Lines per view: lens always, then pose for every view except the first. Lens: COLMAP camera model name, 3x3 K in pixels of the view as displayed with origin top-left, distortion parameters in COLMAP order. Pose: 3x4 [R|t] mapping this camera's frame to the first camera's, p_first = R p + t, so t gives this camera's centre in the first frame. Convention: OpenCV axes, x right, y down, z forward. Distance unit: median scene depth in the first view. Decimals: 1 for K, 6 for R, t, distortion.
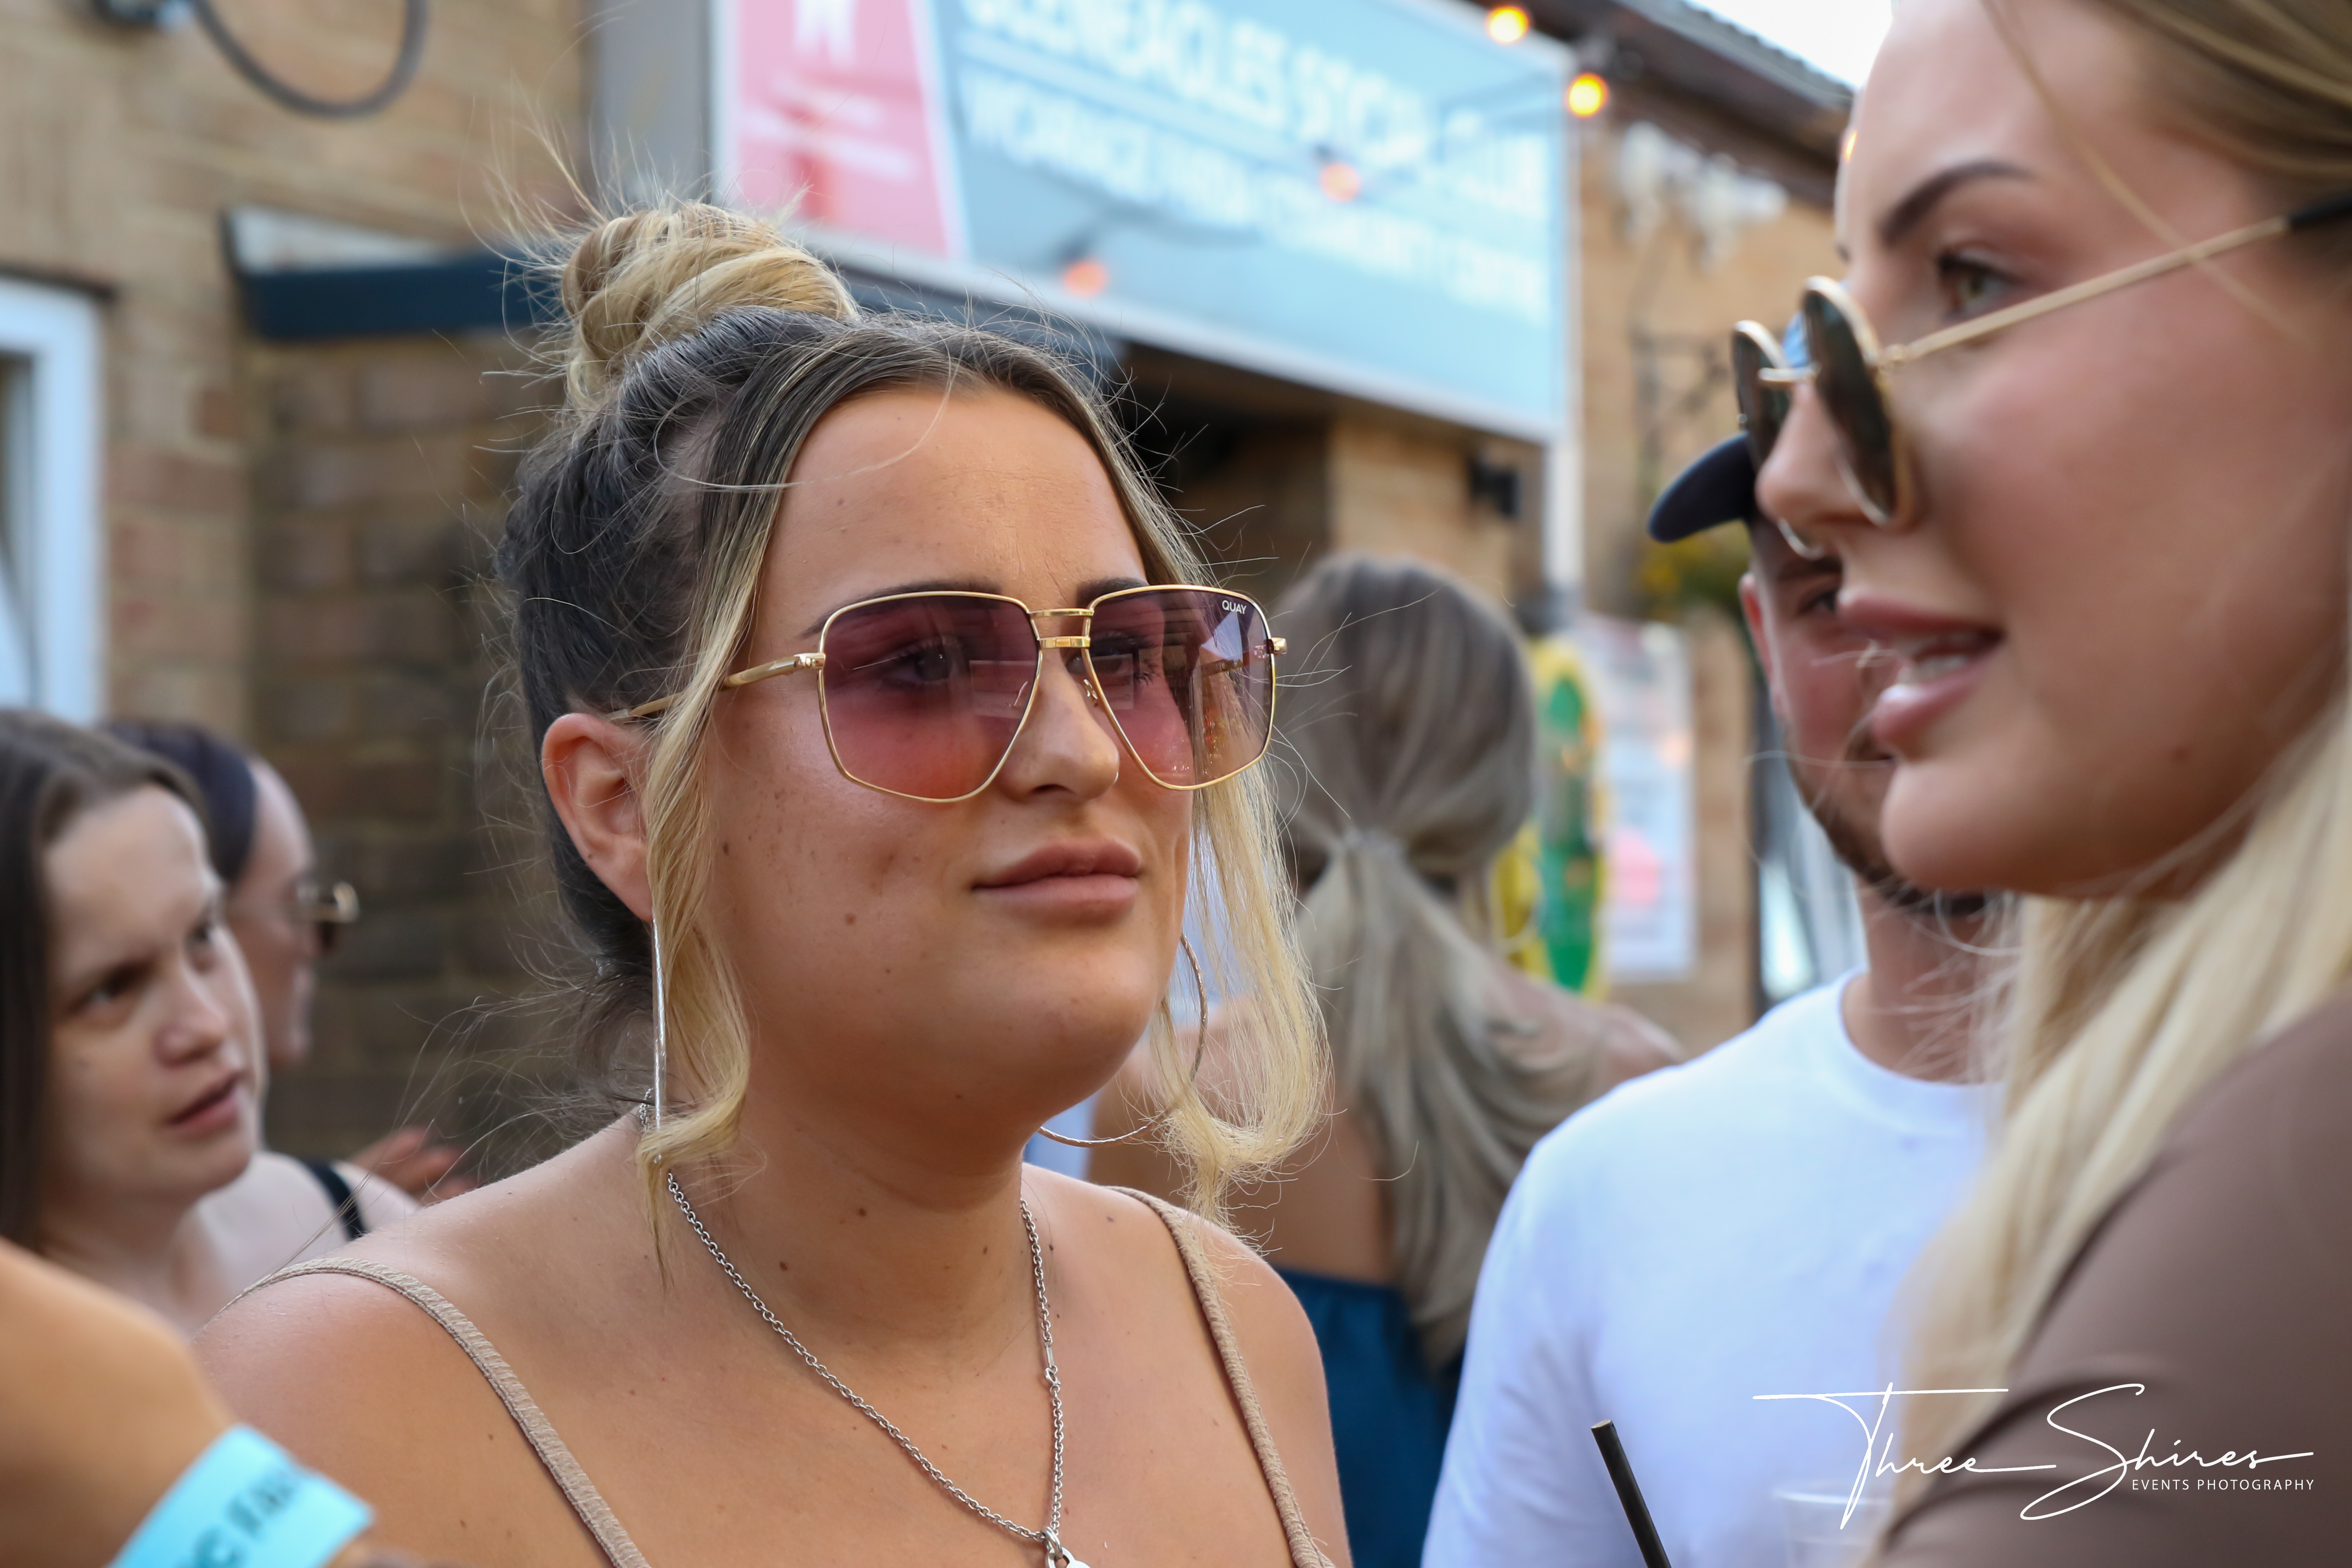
lens RADIAL K [[5381.3, 0, 1185.3], [0, 5381.3, 768.5], [0, 0, 1]] dist [0.201857, 0.000000]
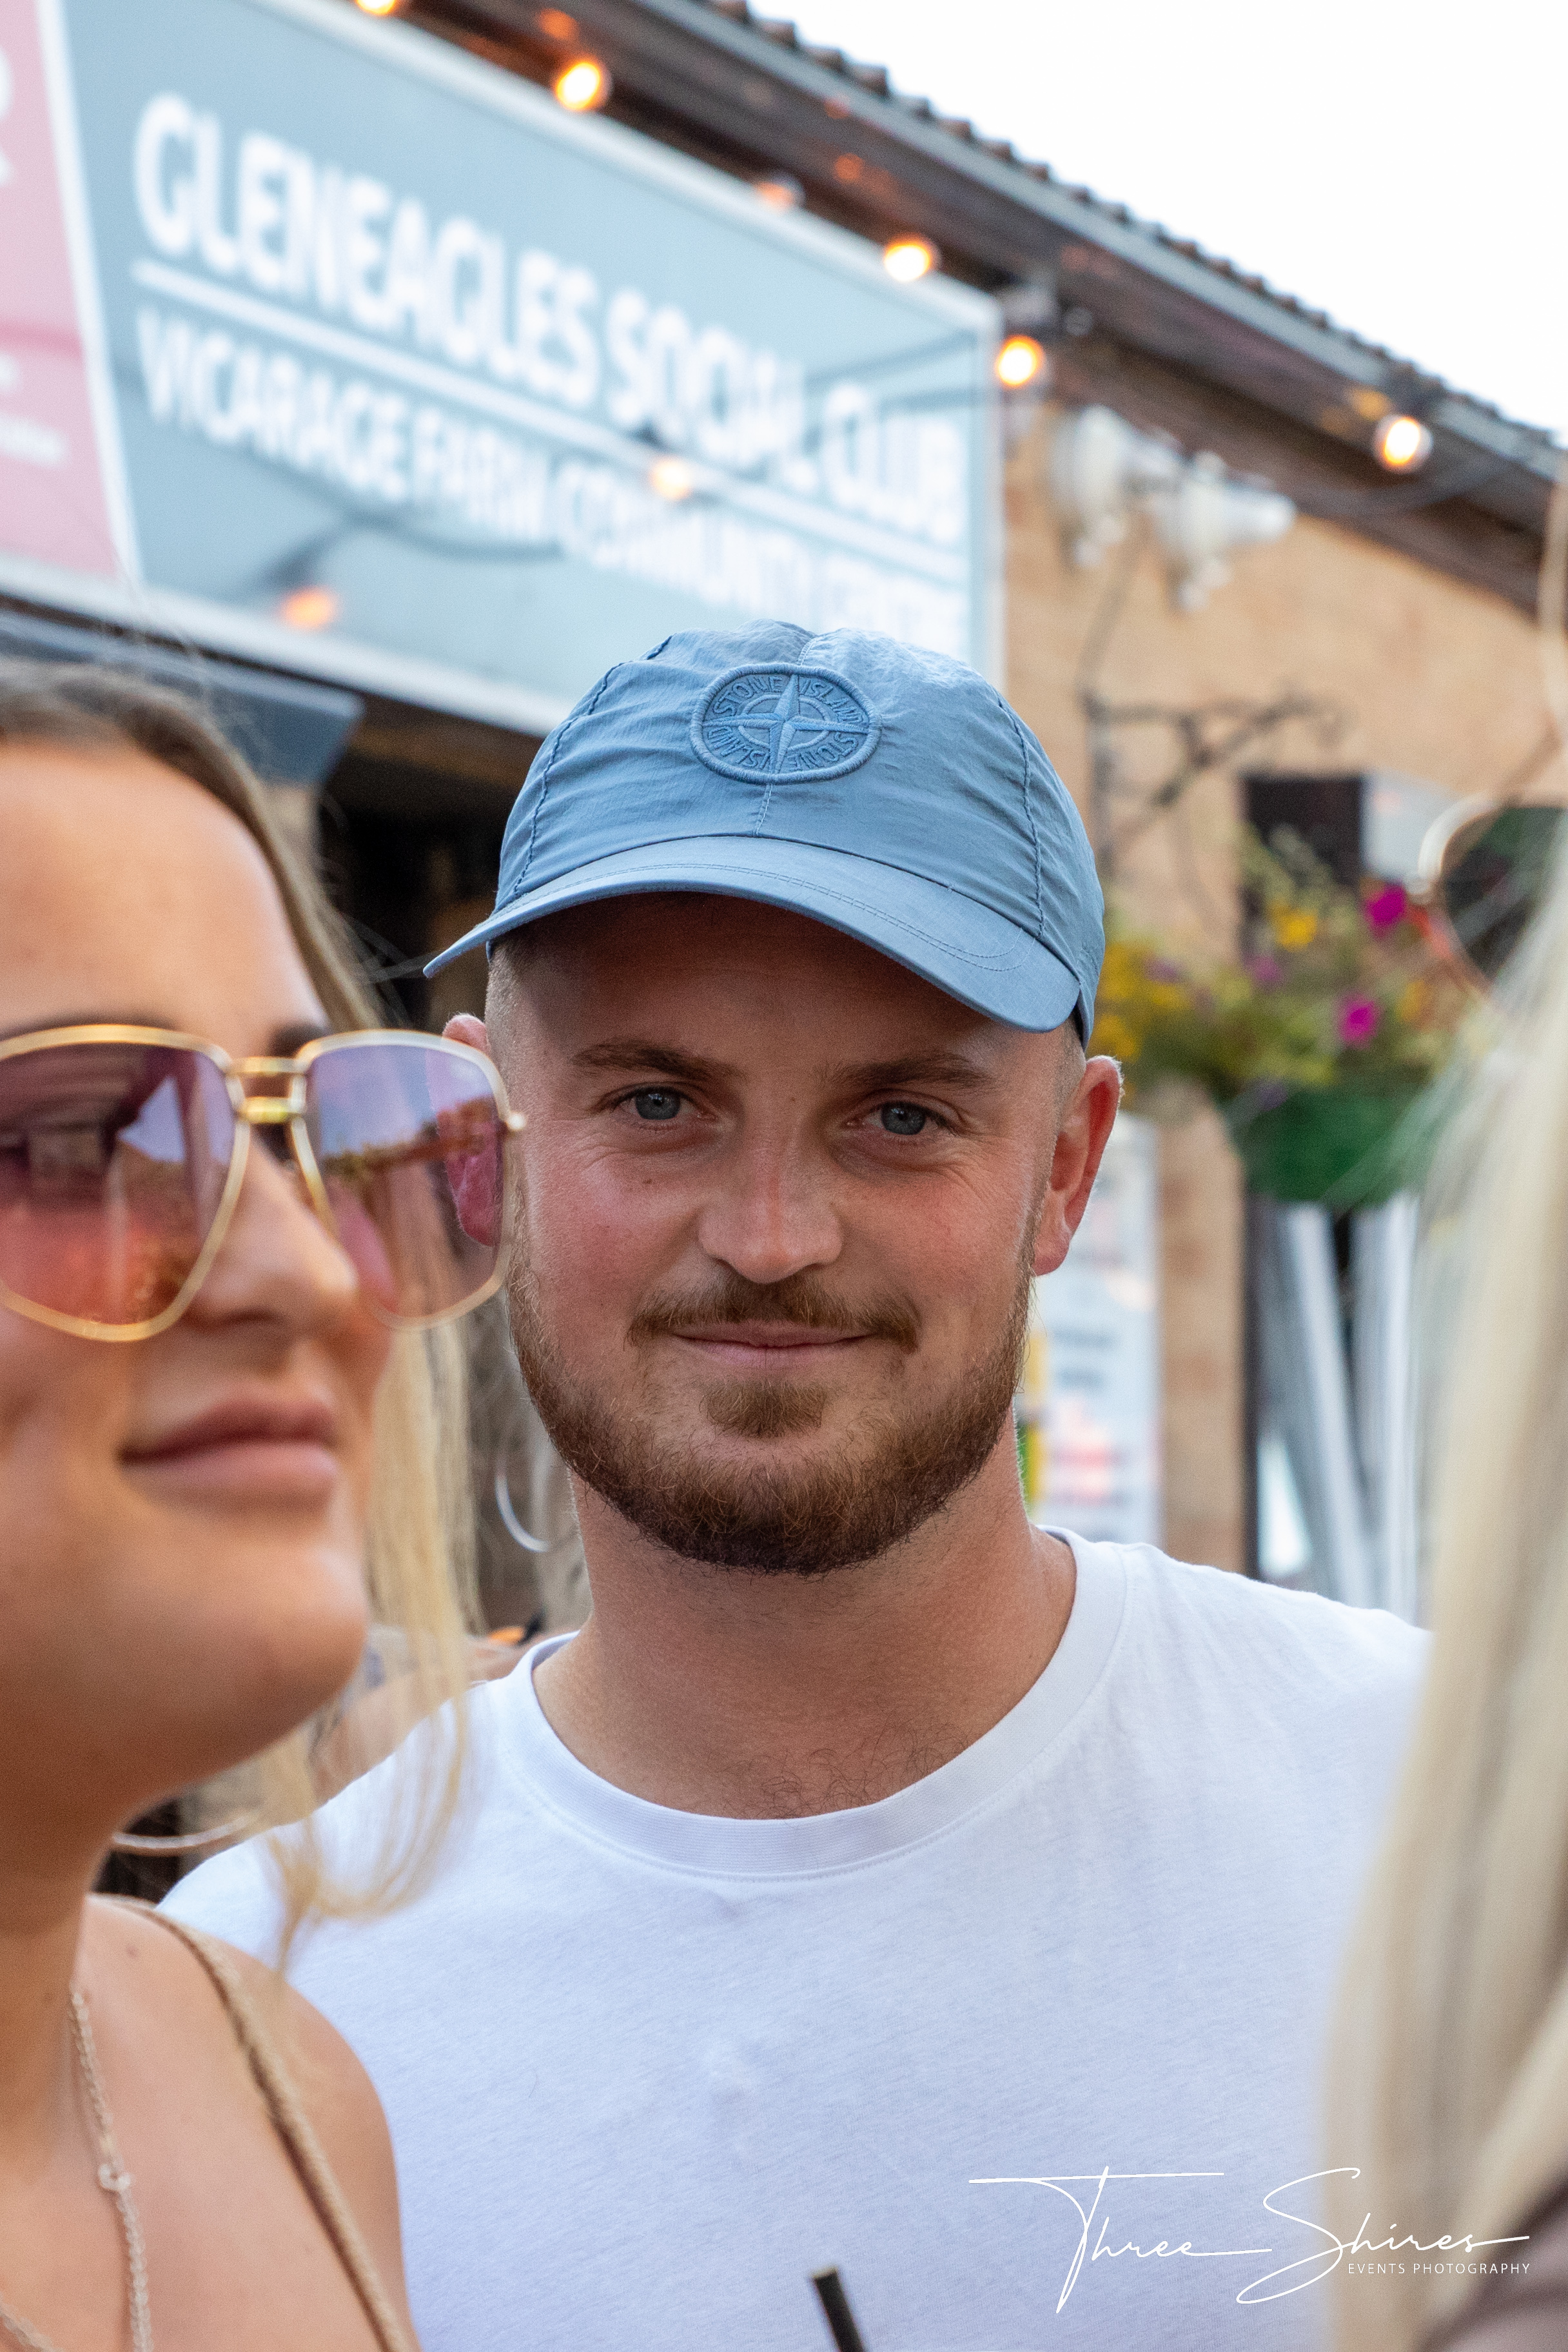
lens RADIAL K [[5381.5, 0, 773.7], [0, 5381.5, 1195.1], [0, 0, 1]] dist [0.201857, 0.000000]
pose [[0.996980, 0.019226, -0.075241, 0.098136], [-0.020380, 0.999686, -0.014606, -0.003800], [0.074936, 0.016096, 0.997058, 0.290184]]
